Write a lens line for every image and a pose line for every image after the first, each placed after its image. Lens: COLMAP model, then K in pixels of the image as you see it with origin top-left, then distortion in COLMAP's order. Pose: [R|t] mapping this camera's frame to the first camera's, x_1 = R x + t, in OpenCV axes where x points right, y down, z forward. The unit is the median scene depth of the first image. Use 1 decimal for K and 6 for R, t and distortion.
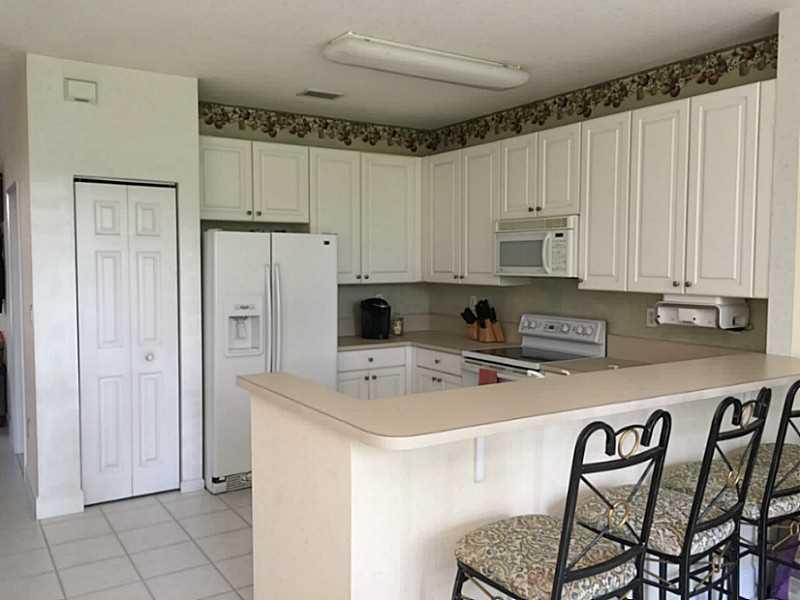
lens RADIAL K [[682.5, 0, 400.0], [0, 682.5, 300.0], [0, 0, 1]] dist [0.074015, -0.089487]
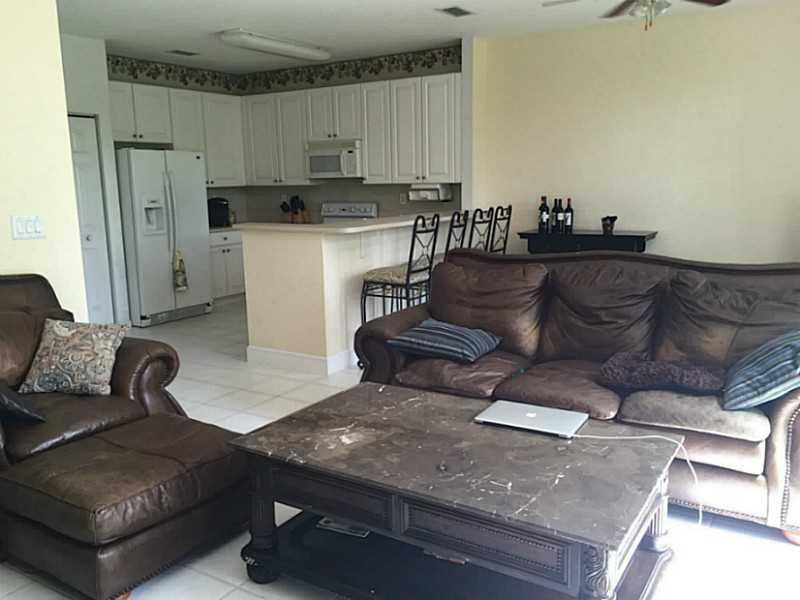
lens RADIAL K [[682.5, 0, 400.0], [0, 682.5, 300.0], [0, 0, 1]] dist [0.074015, -0.089487]
pose [[0.908045, -0.093172, 0.408380, -0.373459], [0.046659, 0.991379, 0.122437, 0.064988], [-0.416267, -0.092123, 0.904564, -0.598868]]
